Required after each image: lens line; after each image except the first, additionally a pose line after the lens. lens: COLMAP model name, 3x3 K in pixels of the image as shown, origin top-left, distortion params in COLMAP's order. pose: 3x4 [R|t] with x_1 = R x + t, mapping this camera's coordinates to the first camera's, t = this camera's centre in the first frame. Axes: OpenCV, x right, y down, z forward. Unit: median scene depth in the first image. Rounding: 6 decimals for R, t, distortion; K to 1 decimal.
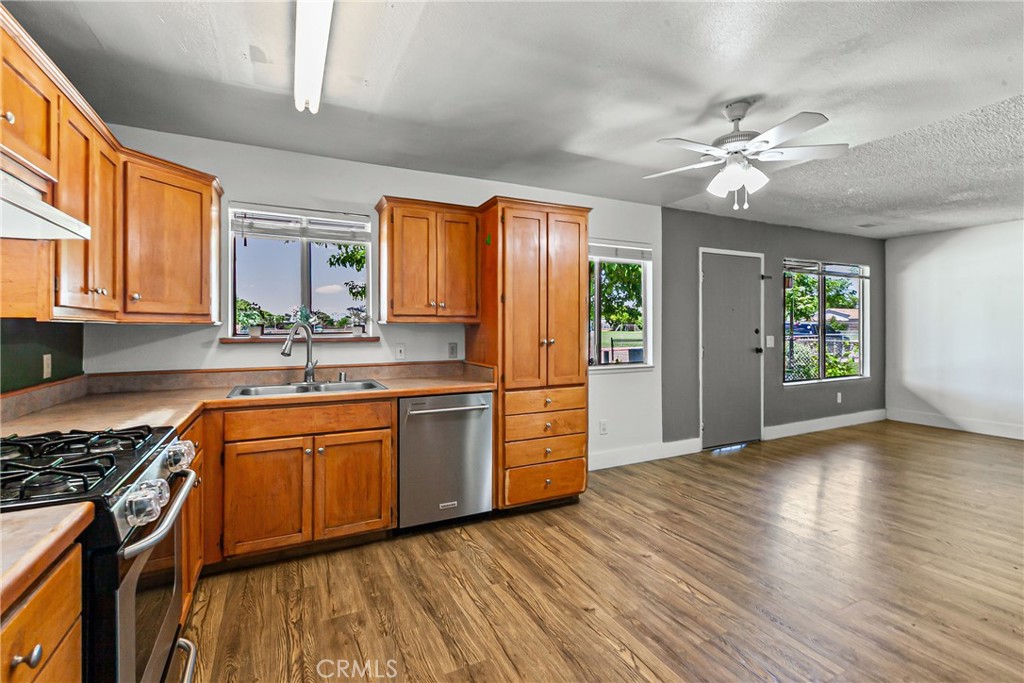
lens RADIAL K [[457.8, 0, 514.7], [0, 457.8, 327.7], [0, 0, 1]] dist [-0.011402, 0.000533]
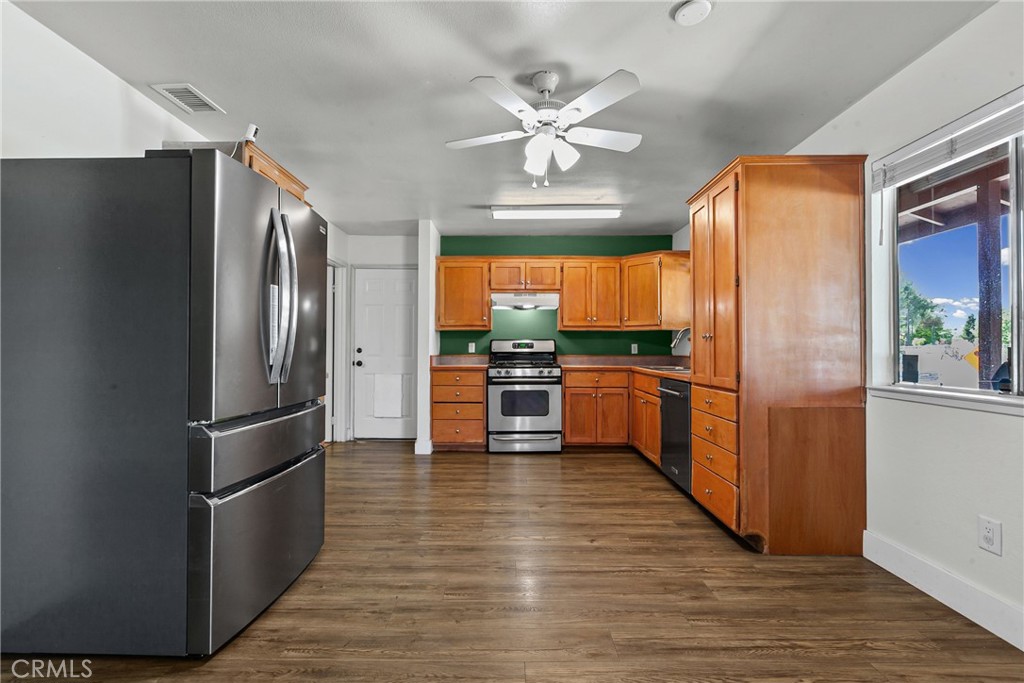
lens RADIAL K [[469.8, 0, 512.0], [0, 469.8, 341.5], [0, 0, 1]] dist [0.001484, 0.000216]
pose [[-0.451417, -0.012551, -0.892225, 1.279103], [-0.002996, 0.999917, -0.012550, 0.064166], [0.892308, -0.002992, -0.451418, 1.276209]]
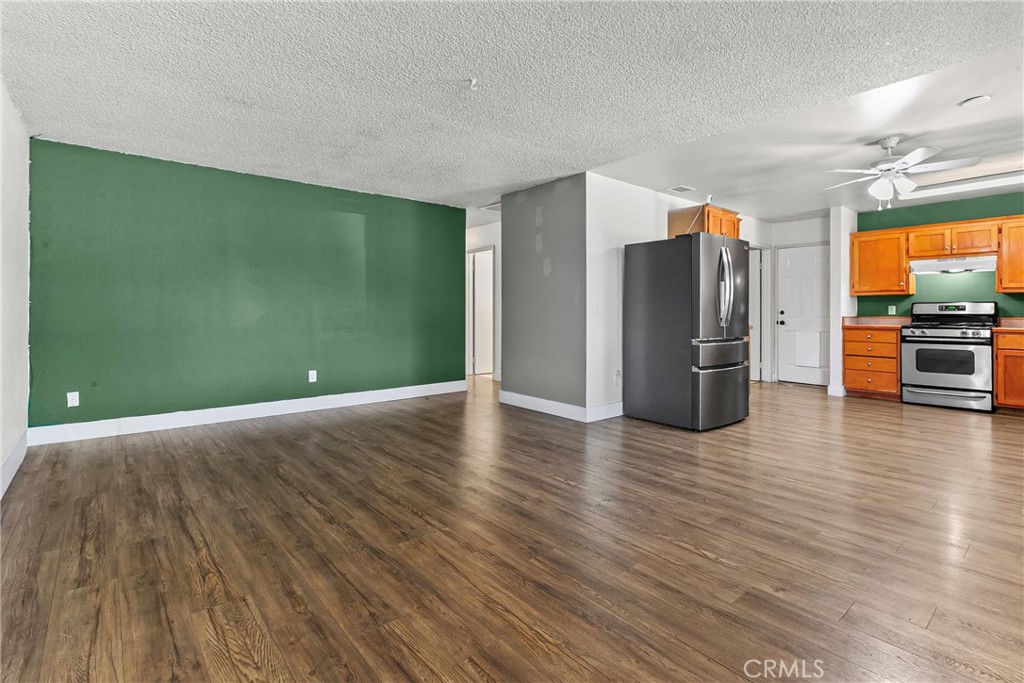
lens RADIAL K [[480.8, 0, 511.8], [0, 480.8, 309.7], [0, 0, 1]] dist [-0.001557, -0.000582]
pose [[-0.971250, -0.000414, -0.238061, 1.878578], [-0.000230, 1.000000, -0.000799, 0.065686], [0.238061, -0.000721, -0.971250, 2.031329]]
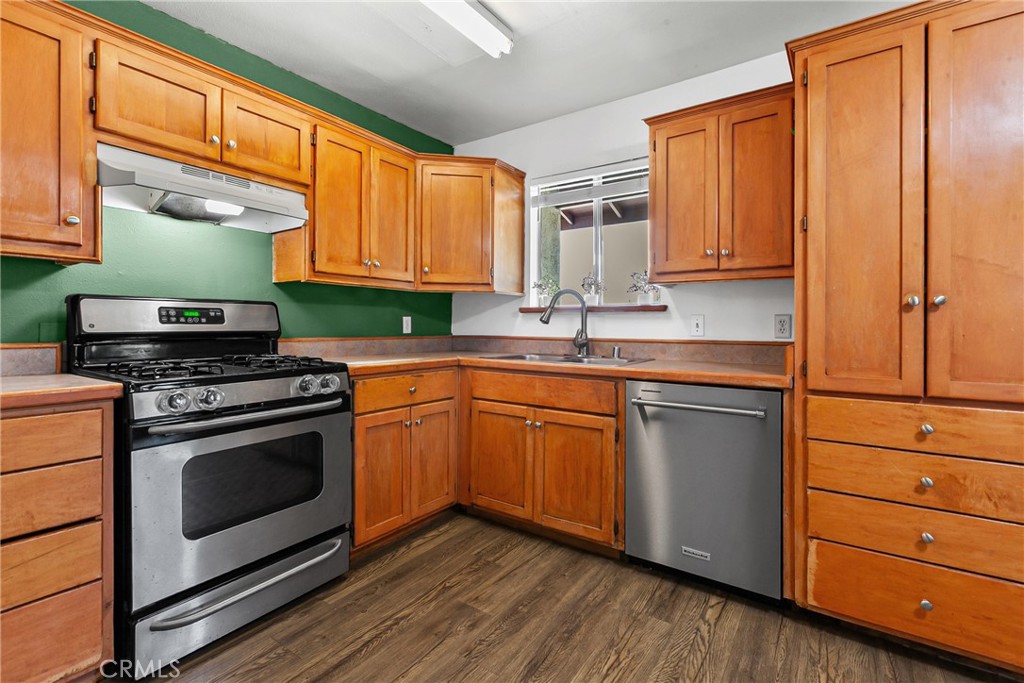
lens RADIAL K [[457.8, 0, 514.7], [0, 457.8, 327.7], [0, 0, 1]] dist [-0.011402, 0.000533]
pose [[0.480619, 0.008488, -0.876888, 0.323364], [-0.007670, 0.999956, 0.005476, 0.068093], [0.876896, 0.004094, 0.480663, 0.493083]]
